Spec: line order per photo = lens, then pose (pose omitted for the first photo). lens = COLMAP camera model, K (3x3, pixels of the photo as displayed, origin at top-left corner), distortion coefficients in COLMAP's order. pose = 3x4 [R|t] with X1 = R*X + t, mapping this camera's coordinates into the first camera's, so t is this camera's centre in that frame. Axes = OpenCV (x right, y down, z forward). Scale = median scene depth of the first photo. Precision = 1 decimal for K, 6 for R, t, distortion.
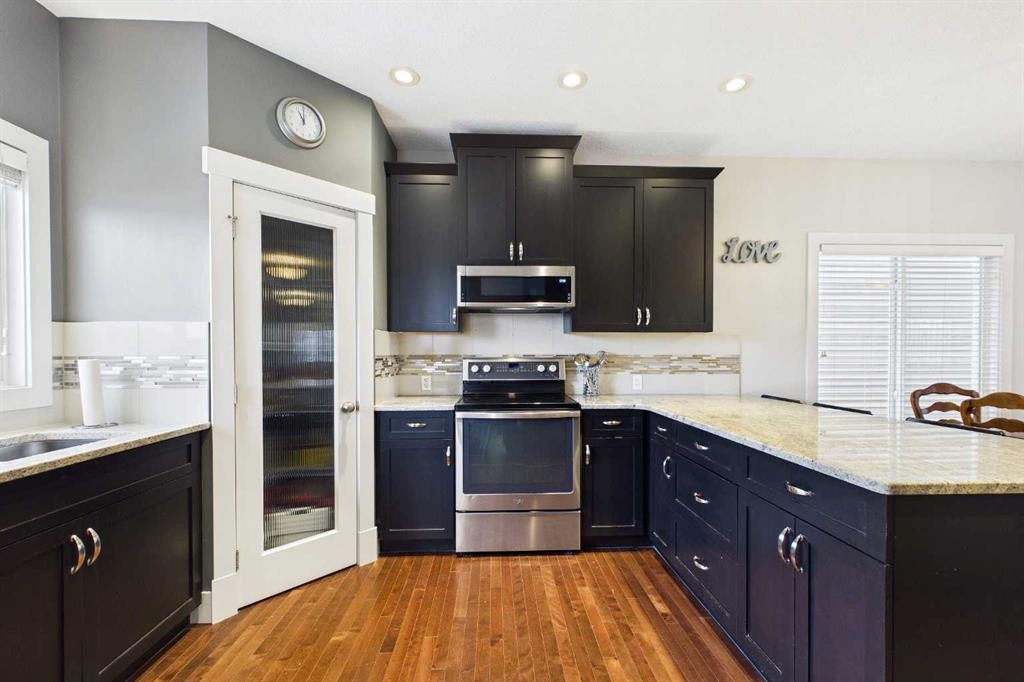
lens RADIAL K [[431.7, 0, 510.6], [0, 431.7, 358.4], [0, 0, 1]] dist [0.001665, -0.000155]
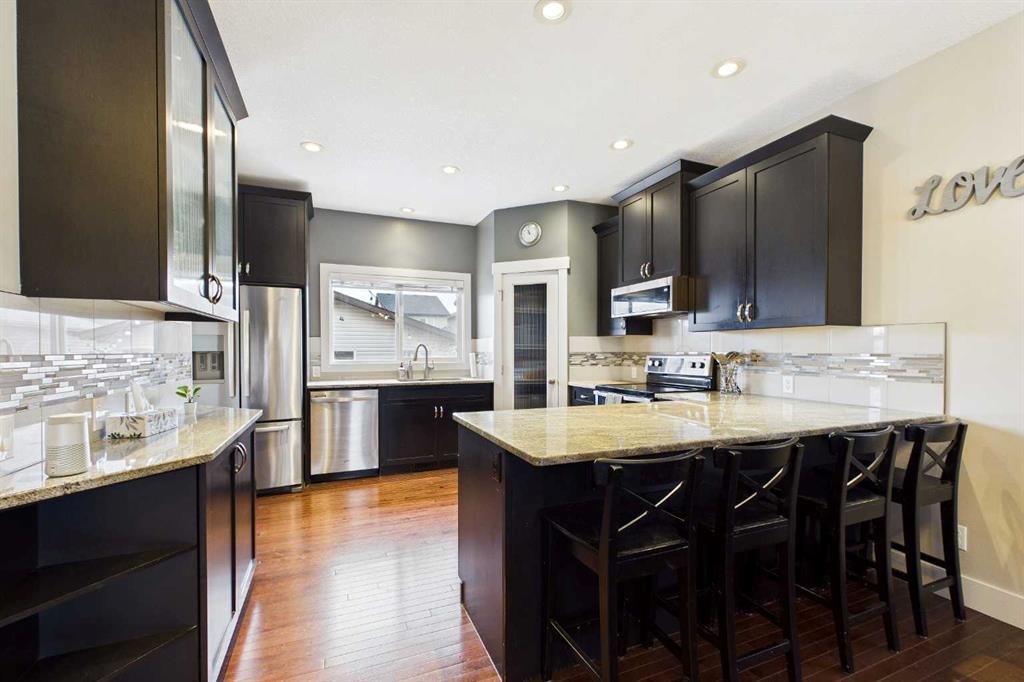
lens RADIAL K [[431.7, 0, 508.8], [0, 431.7, 348.3], [0, 0, 1]] dist [0.001665, -0.000155]
pose [[0.343745, -0.002007, -0.939061, 1.072694], [-0.006213, 0.999971, -0.004412, -0.012065], [0.939043, 0.007352, 0.343722, 0.193414]]
